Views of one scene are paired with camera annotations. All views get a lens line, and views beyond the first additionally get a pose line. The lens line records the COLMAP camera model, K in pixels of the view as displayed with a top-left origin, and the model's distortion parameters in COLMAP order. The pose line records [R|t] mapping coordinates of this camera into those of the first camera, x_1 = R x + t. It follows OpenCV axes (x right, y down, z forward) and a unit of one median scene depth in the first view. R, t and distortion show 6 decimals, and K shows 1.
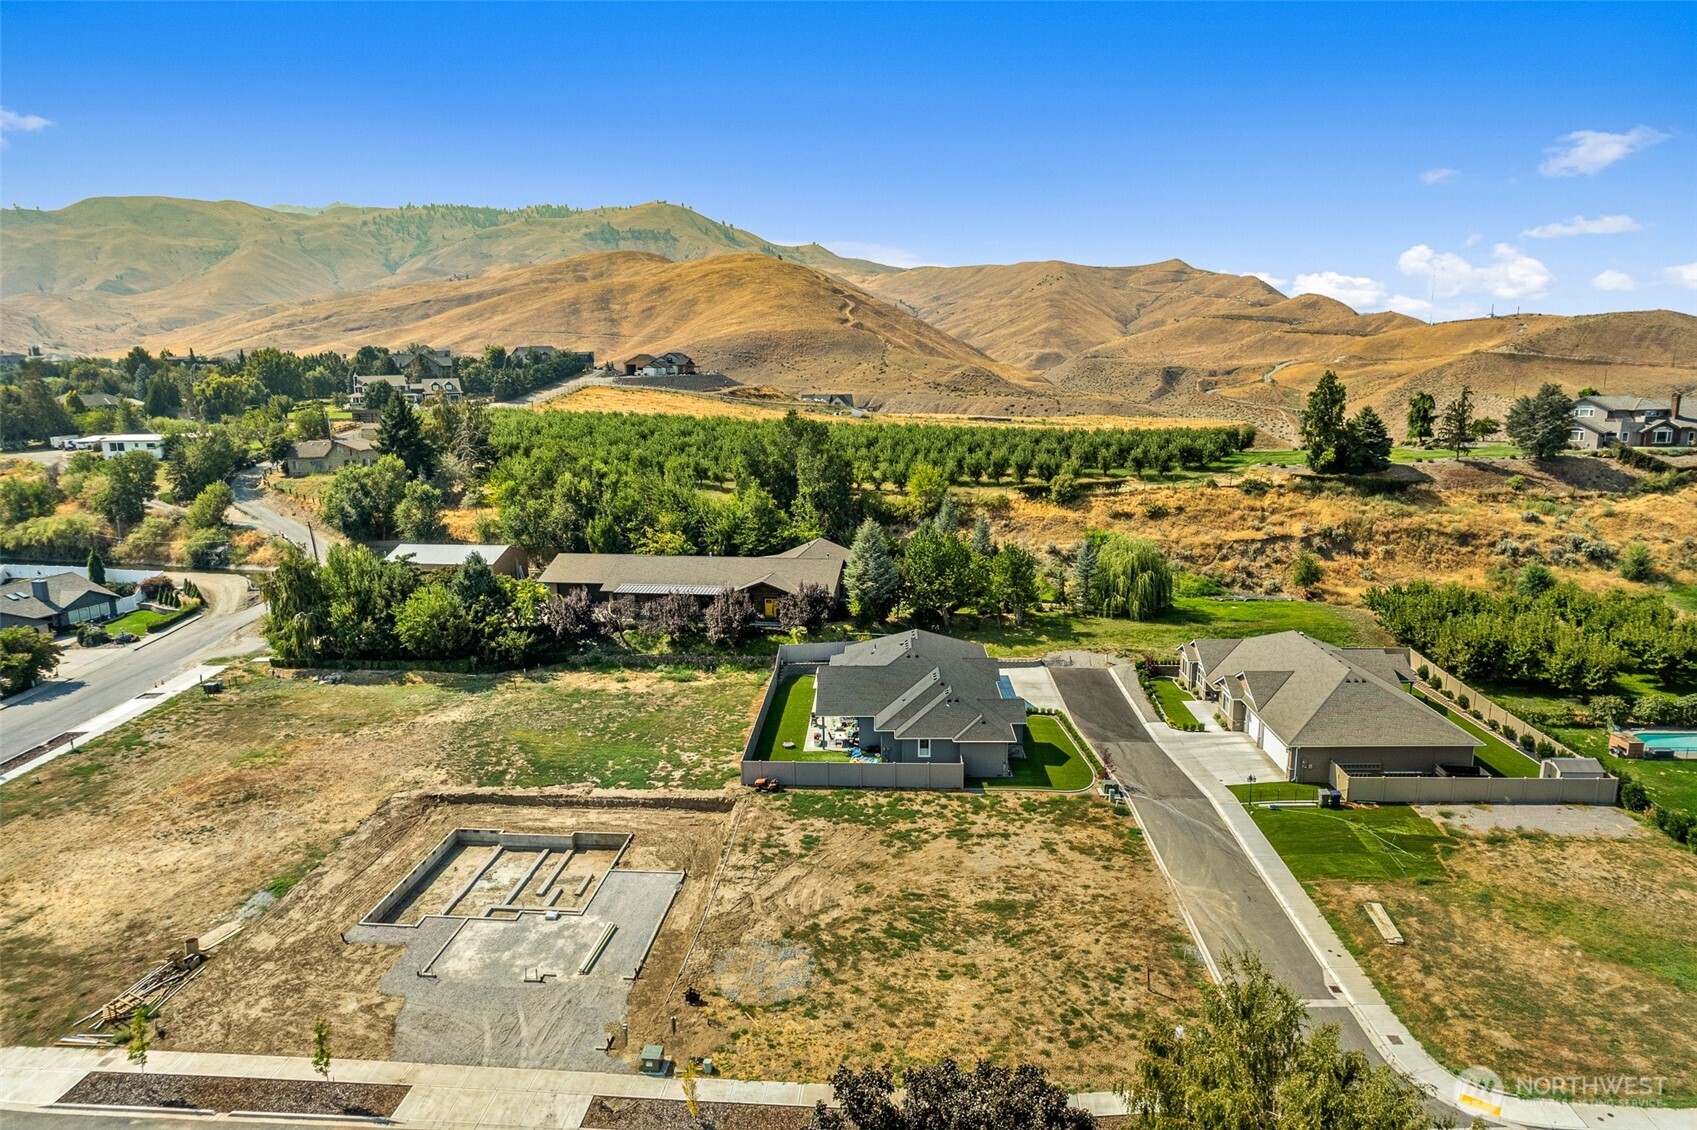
lens RADIAL K [[1082.6, 0, 841.3], [0, 1082.6, 571.1], [0, 0, 1]] dist [-0.071637, 0.063029]
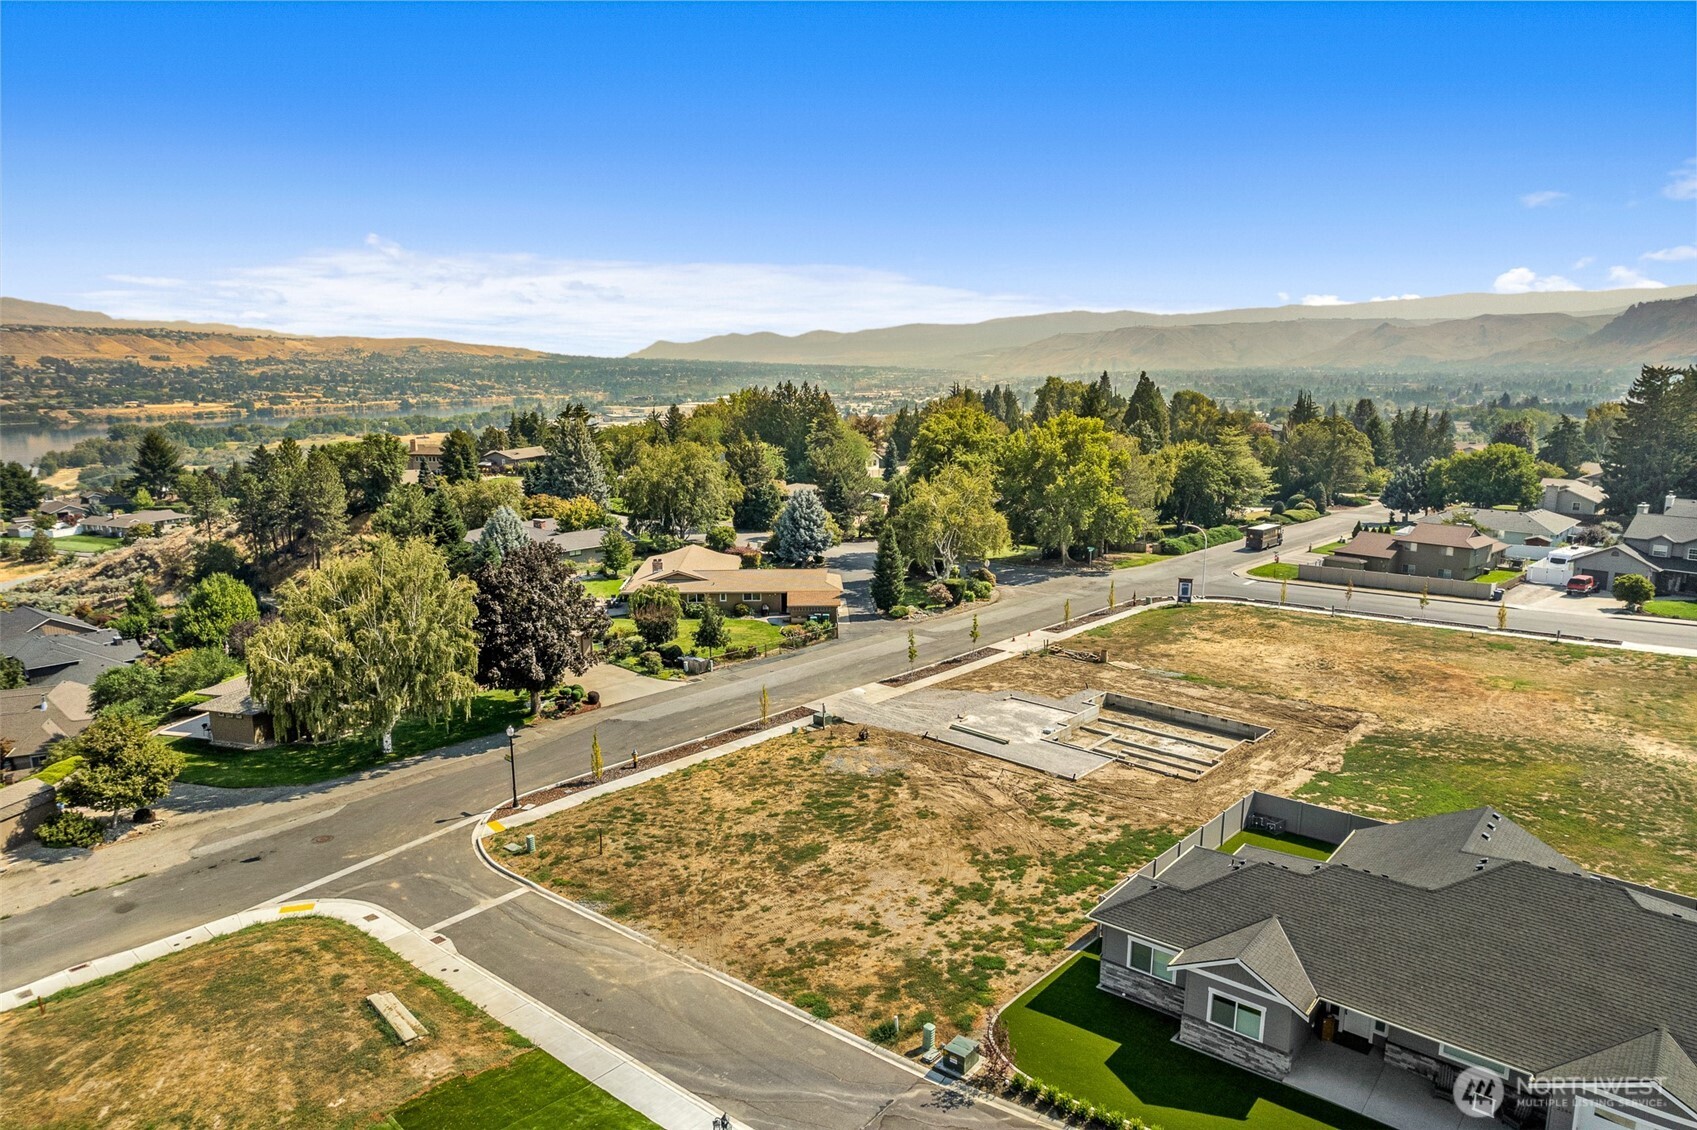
lens RADIAL K [[1082.6, 0, 841.3], [0, 1082.6, 571.1], [0, 0, 1]] dist [-0.071637, 0.063029]
pose [[-0.617771, 0.162879, -0.769305, 0.705461], [-0.139102, 0.940250, 0.310774, -0.171844], [0.773957, 0.298999, -0.558202, 1.317197]]
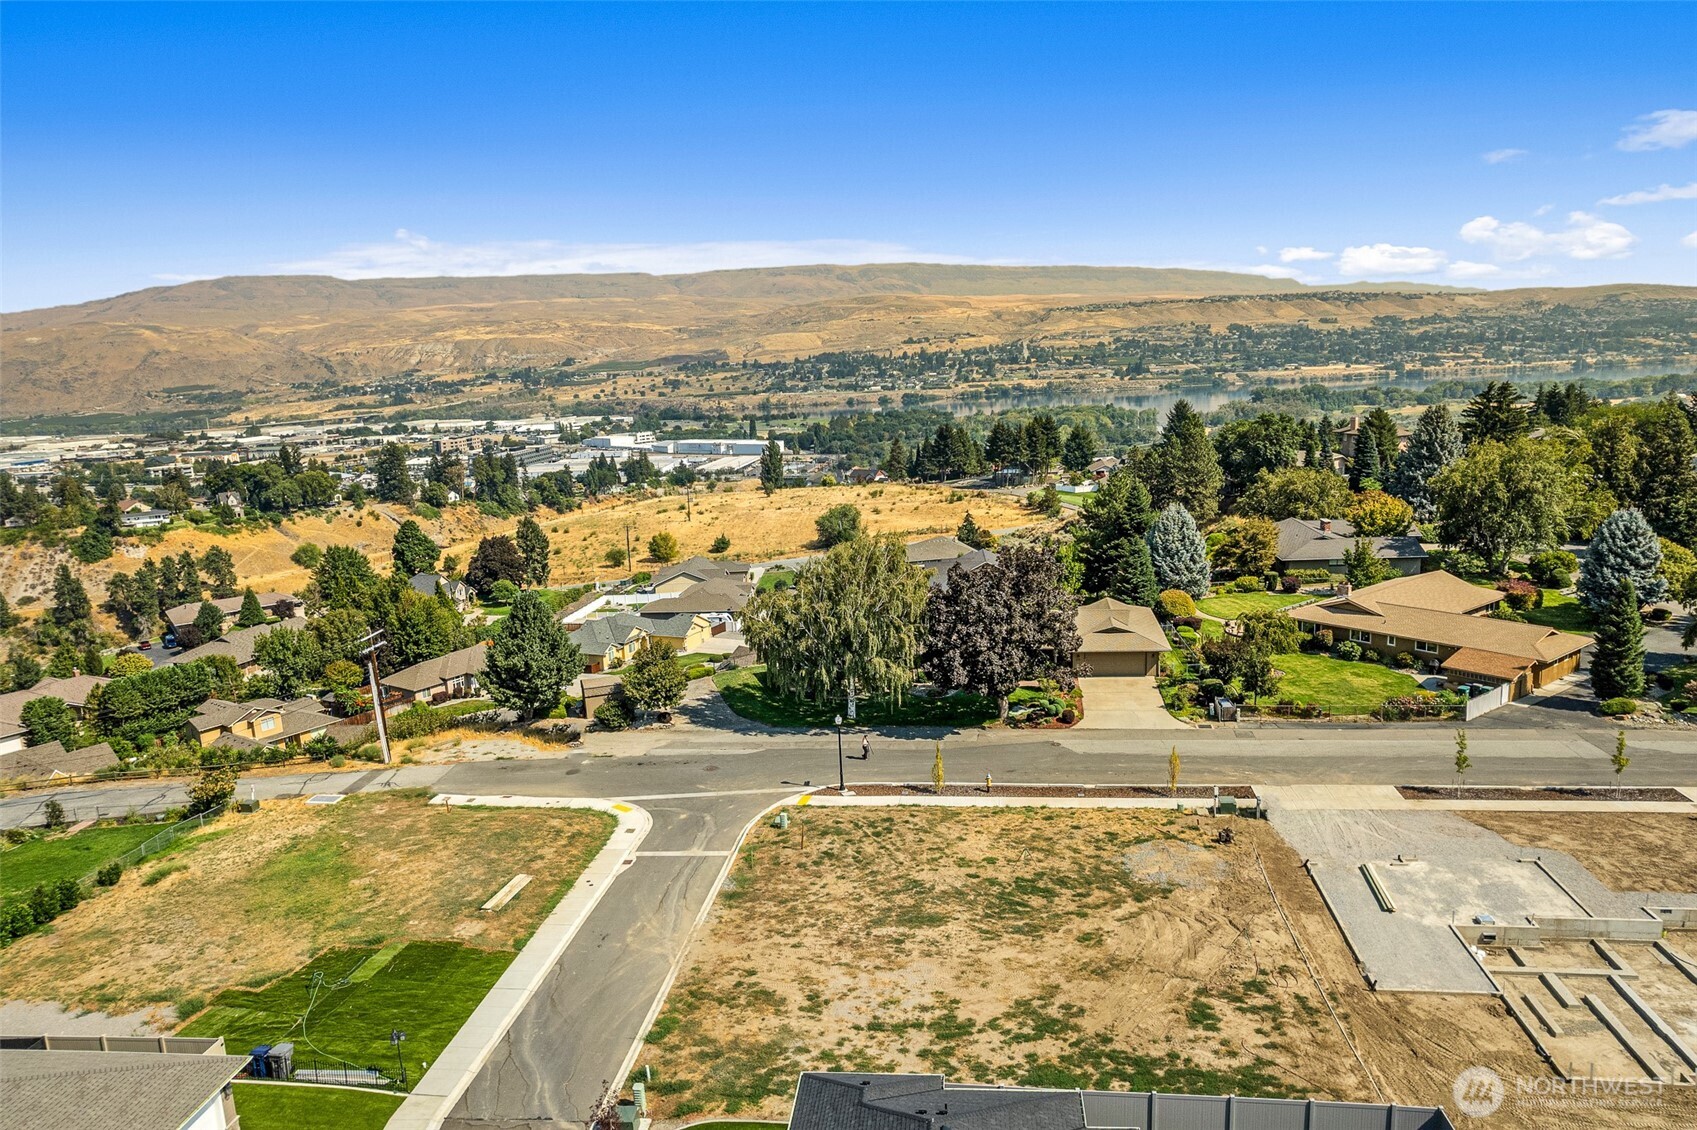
lens RADIAL K [[1149.6, 0, 848.5], [0, 1149.6, 565.0], [0, 0, 1]] dist [-0.058776, 0.043467]
pose [[-0.996333, 0.049631, 0.069693, 0.114449], [0.071743, 0.928450, 0.364463, -0.235023], [-0.046618, 0.368126, -0.928606, 1.552996]]
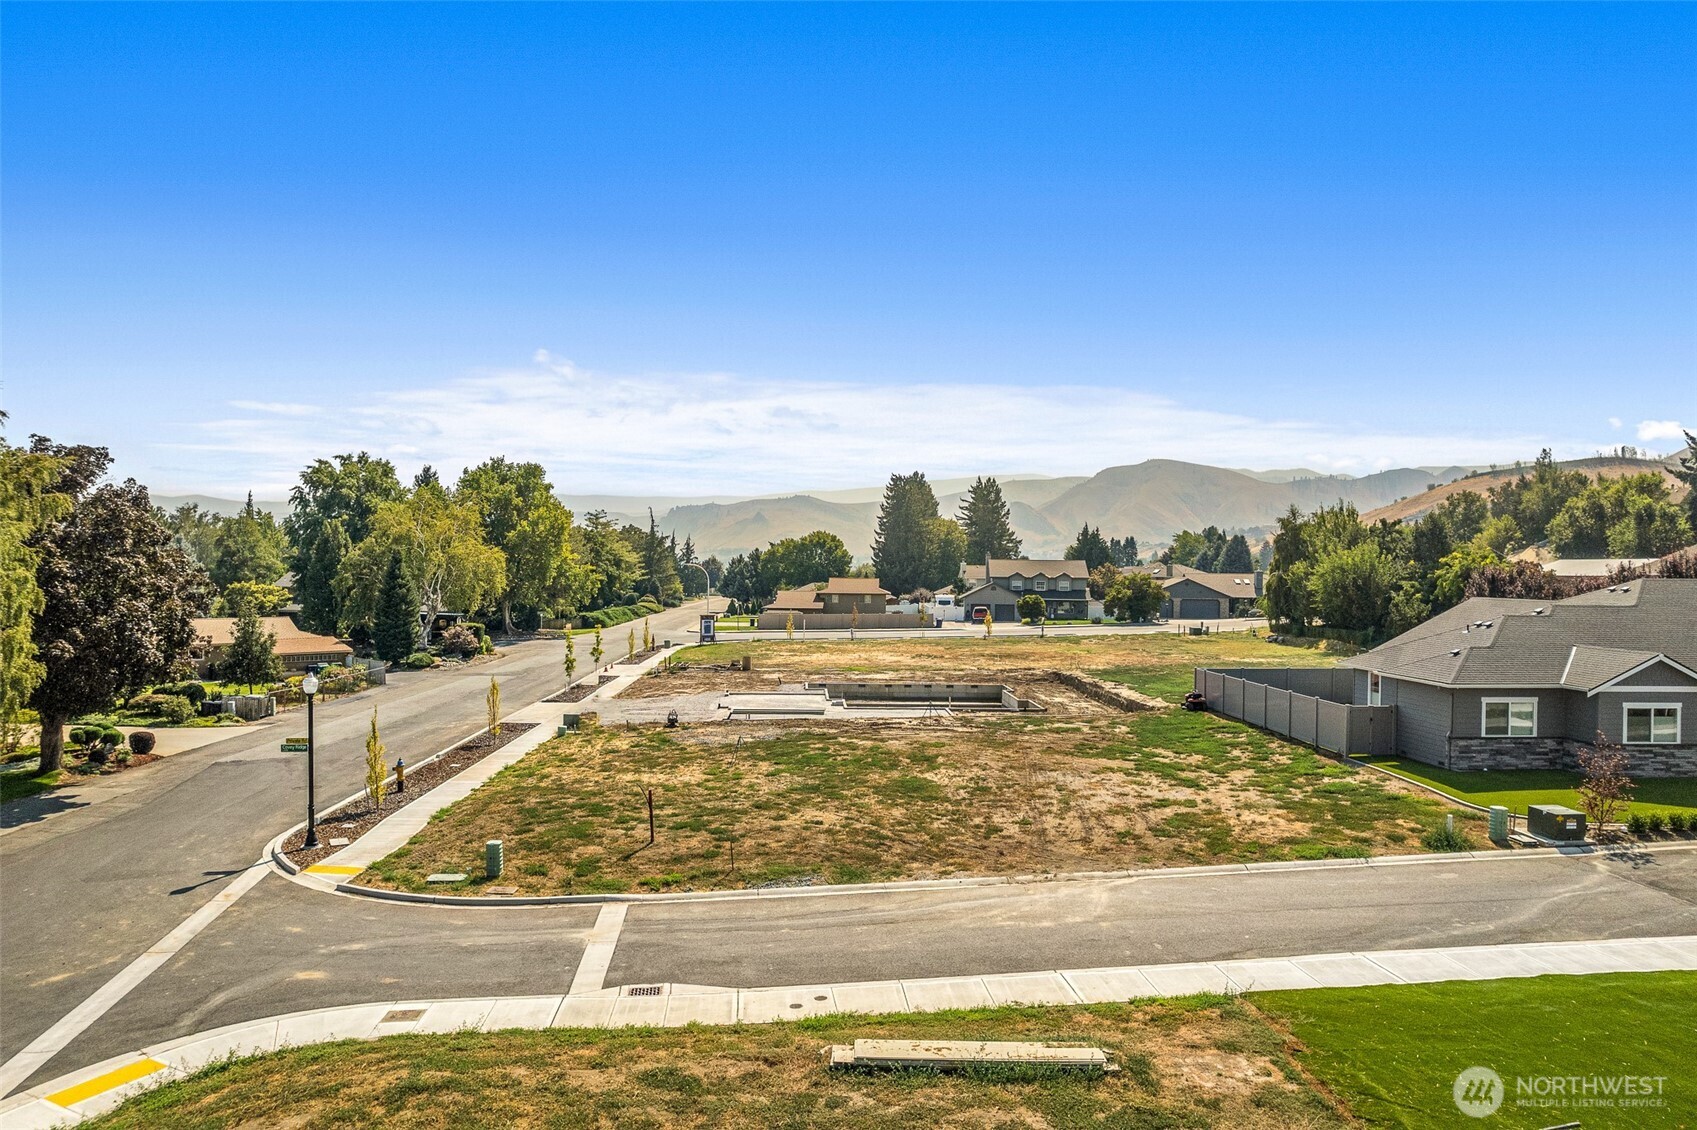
lens RADIAL K [[1118.1, 0, 838.5], [0, 1118.1, 585.5], [0, 0, 1]] dist [-0.074848, 0.069959]
pose [[0.114717, 0.035466, -0.992765, 0.675542], [-0.201554, 0.979408, 0.011698, 0.187110], [0.972736, 0.198754, 0.119503, 0.785099]]
